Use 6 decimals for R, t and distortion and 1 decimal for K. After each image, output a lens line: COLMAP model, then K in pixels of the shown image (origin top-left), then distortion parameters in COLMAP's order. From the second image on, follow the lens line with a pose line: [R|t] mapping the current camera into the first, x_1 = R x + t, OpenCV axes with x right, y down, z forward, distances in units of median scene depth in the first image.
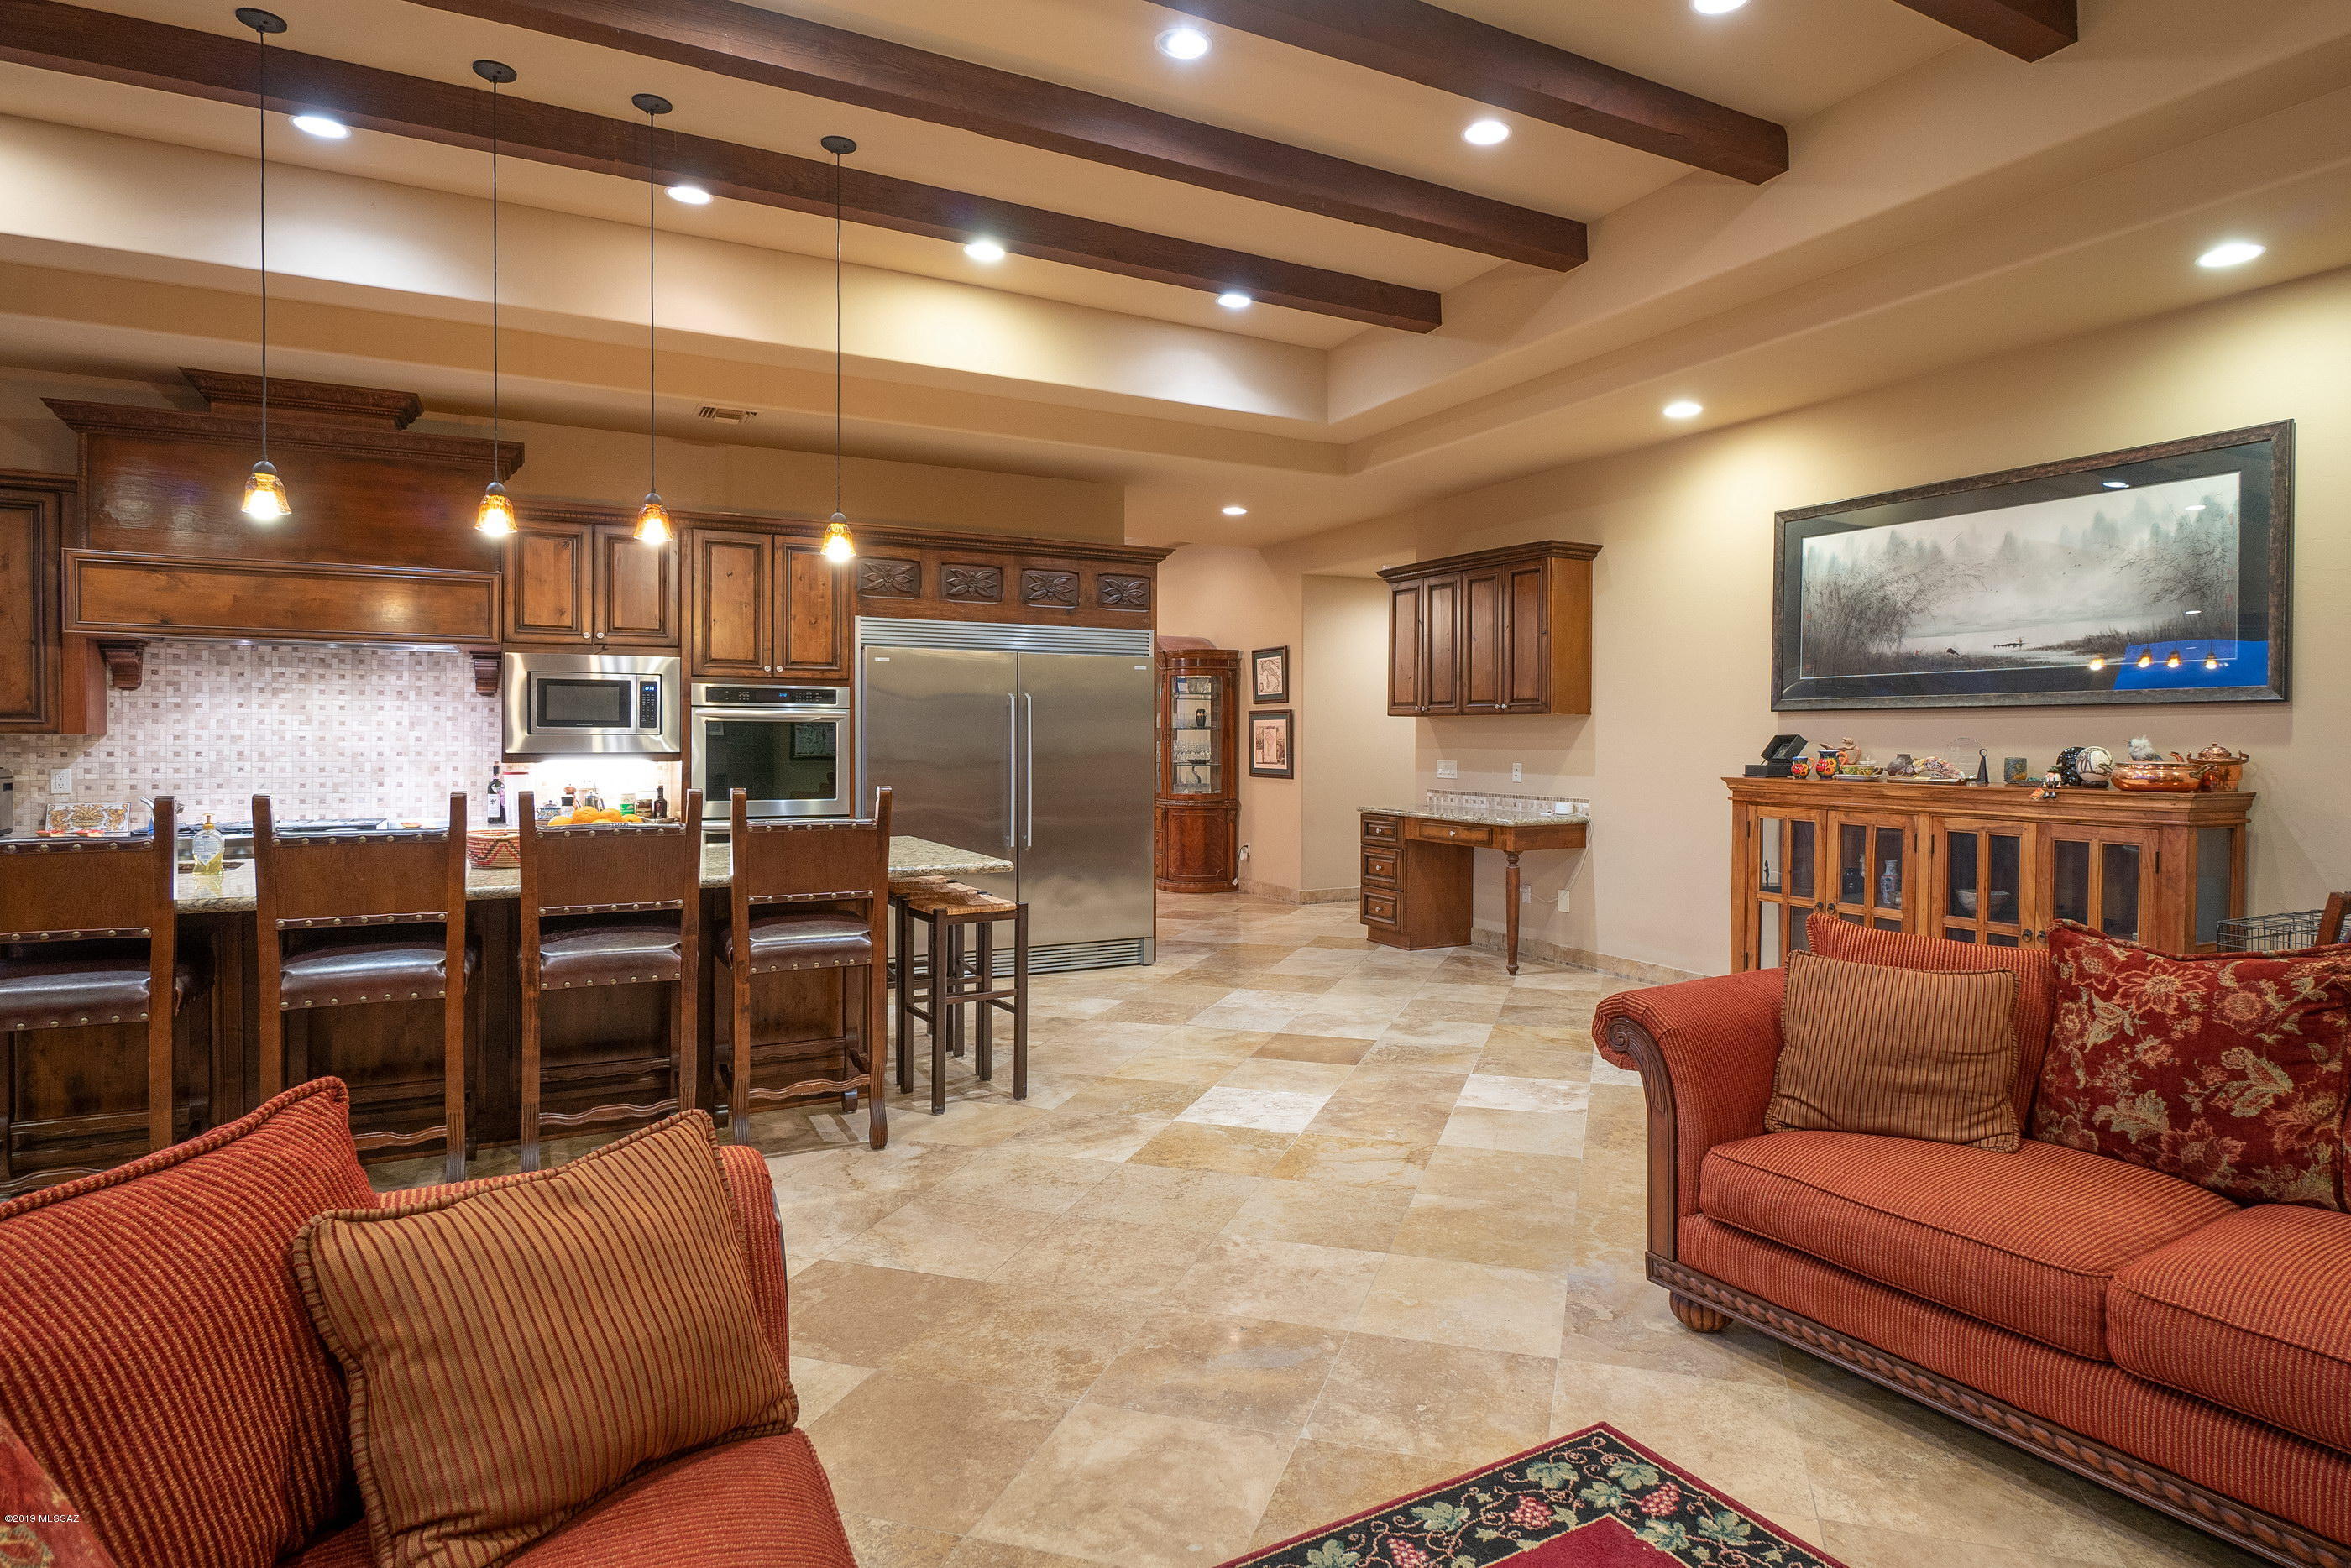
lens RADIAL K [[1264.2, 0, 1175.5], [0, 1264.2, 784.0], [0, 0, 1]] dist [0.022601, -0.000242]
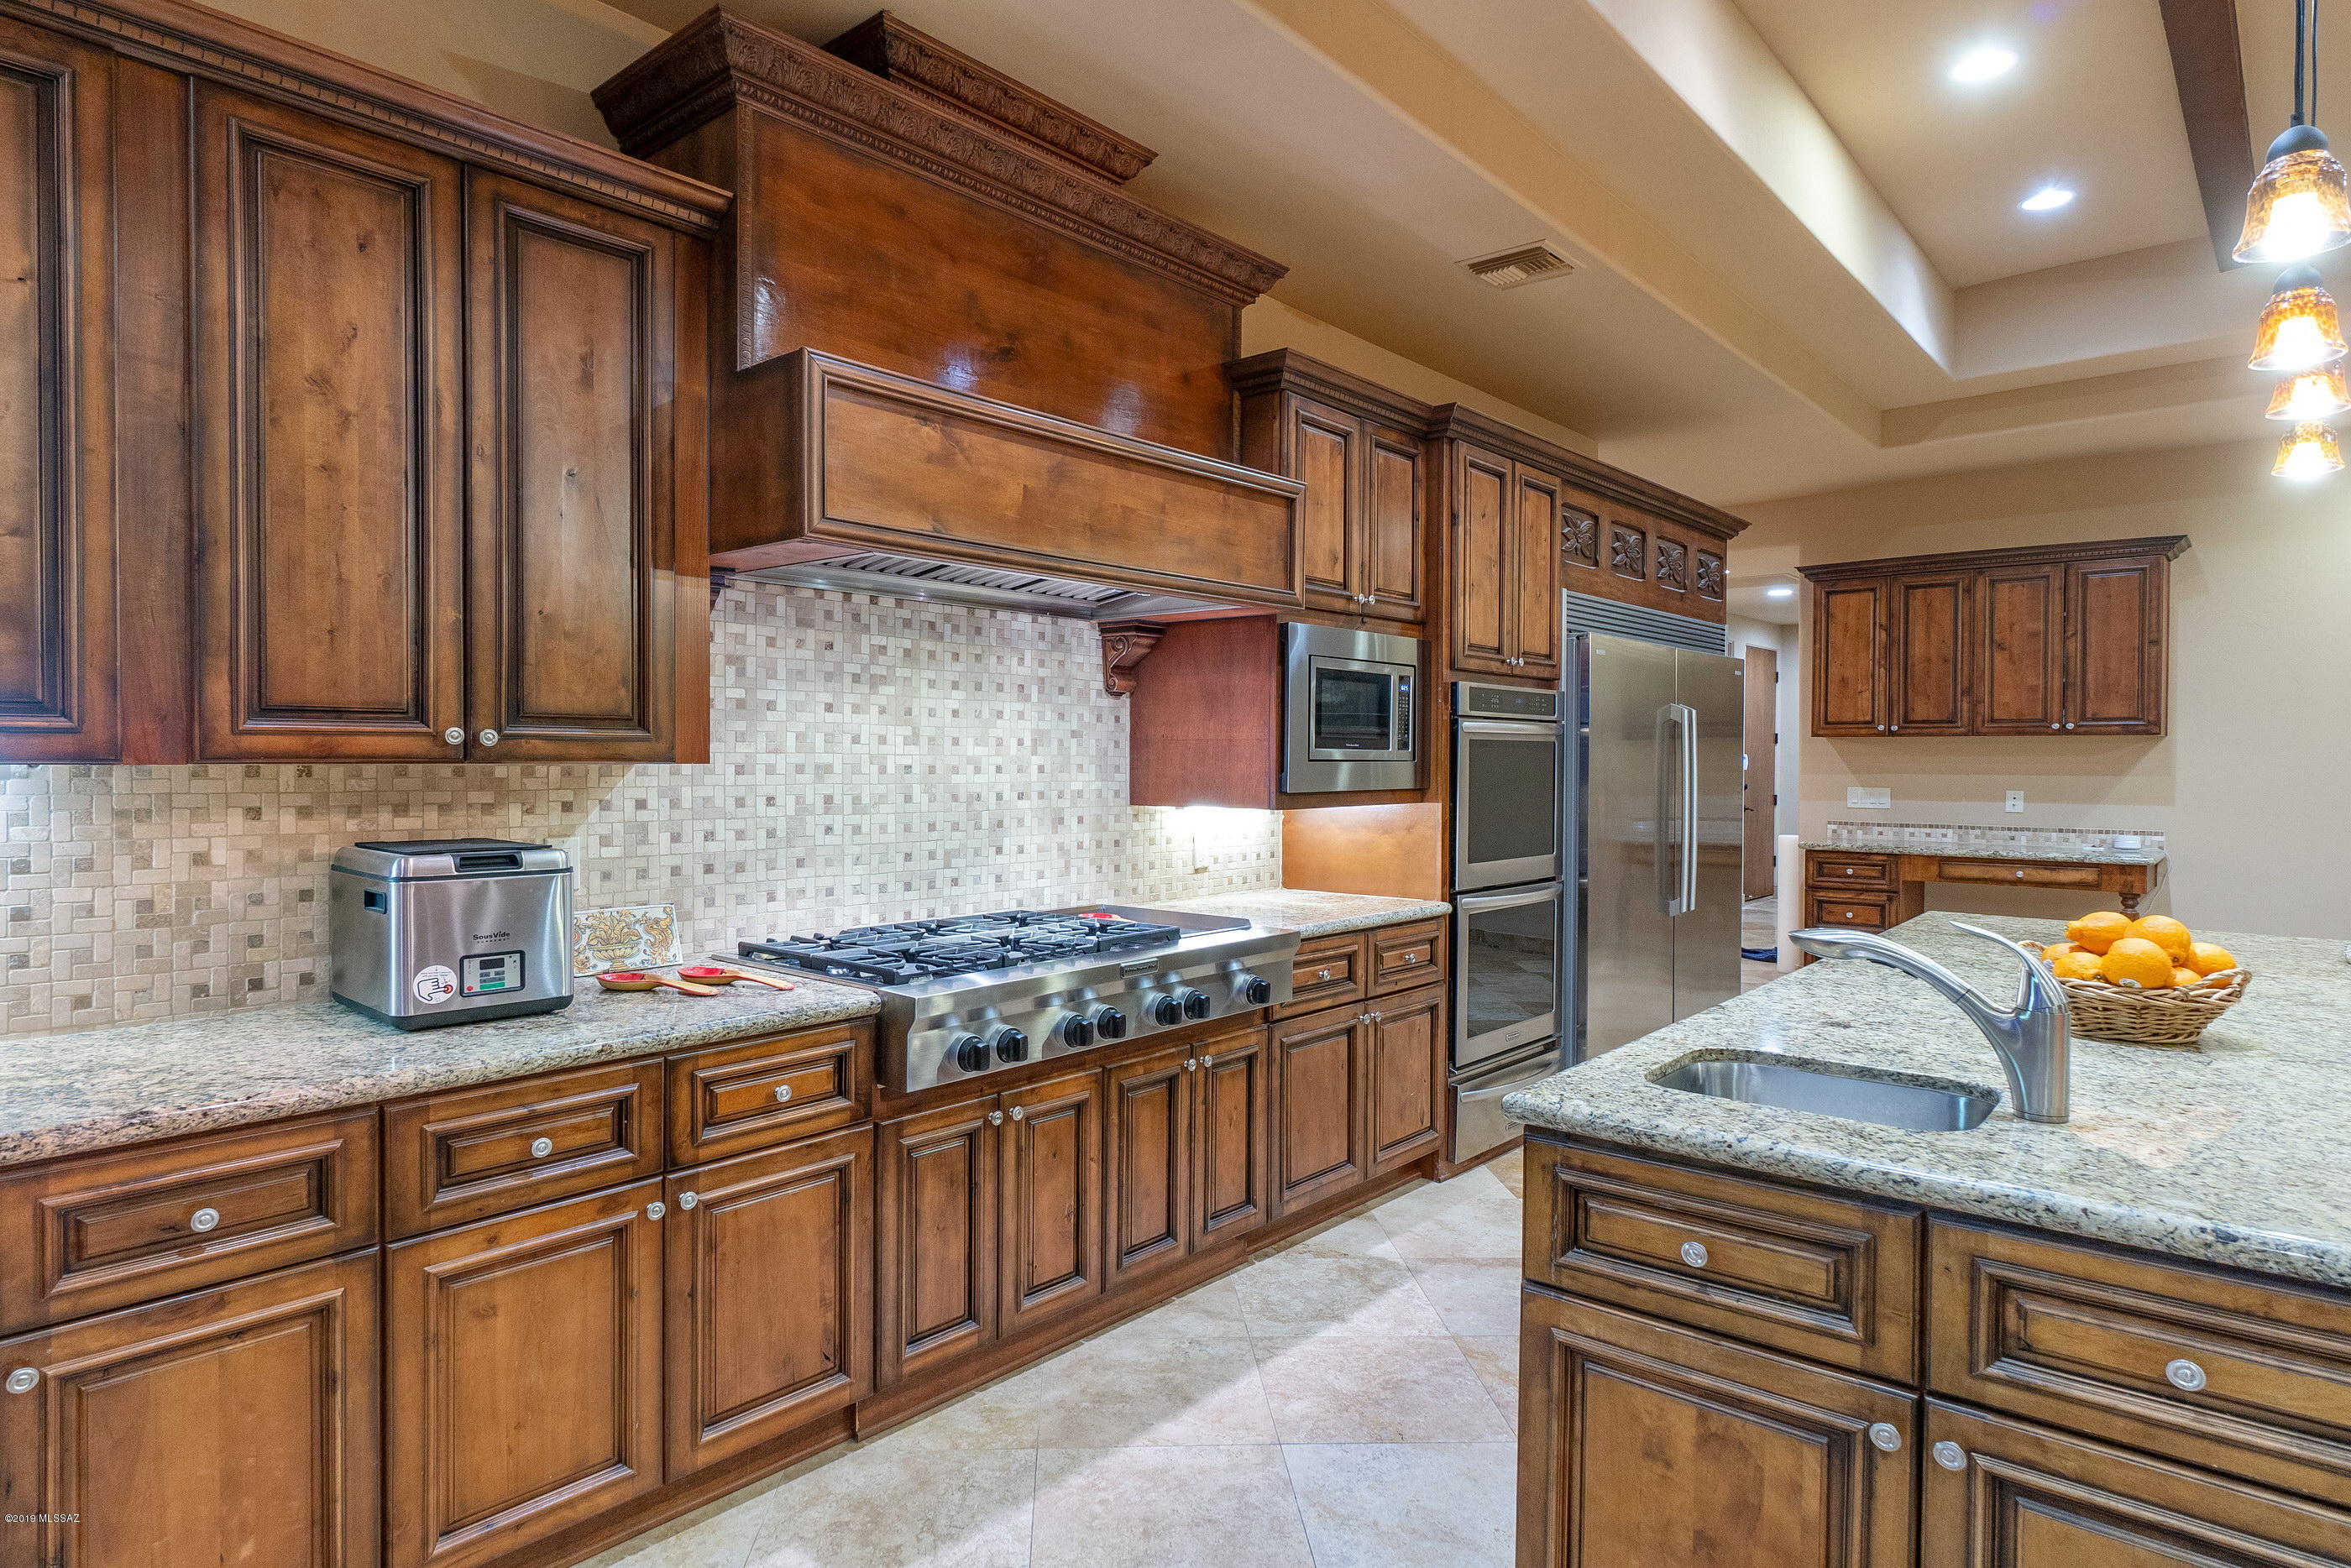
lens RADIAL K [[1246.5, 0, 1175.5], [0, 1246.5, 784.0], [0, 0, 1]] dist [-0.001526, -0.000337]
pose [[0.948902, -0.007339, 0.315487, -0.763582], [0.013232, 0.999776, -0.016539, -0.019828], [-0.315295, 0.019869, 0.948786, 0.479527]]
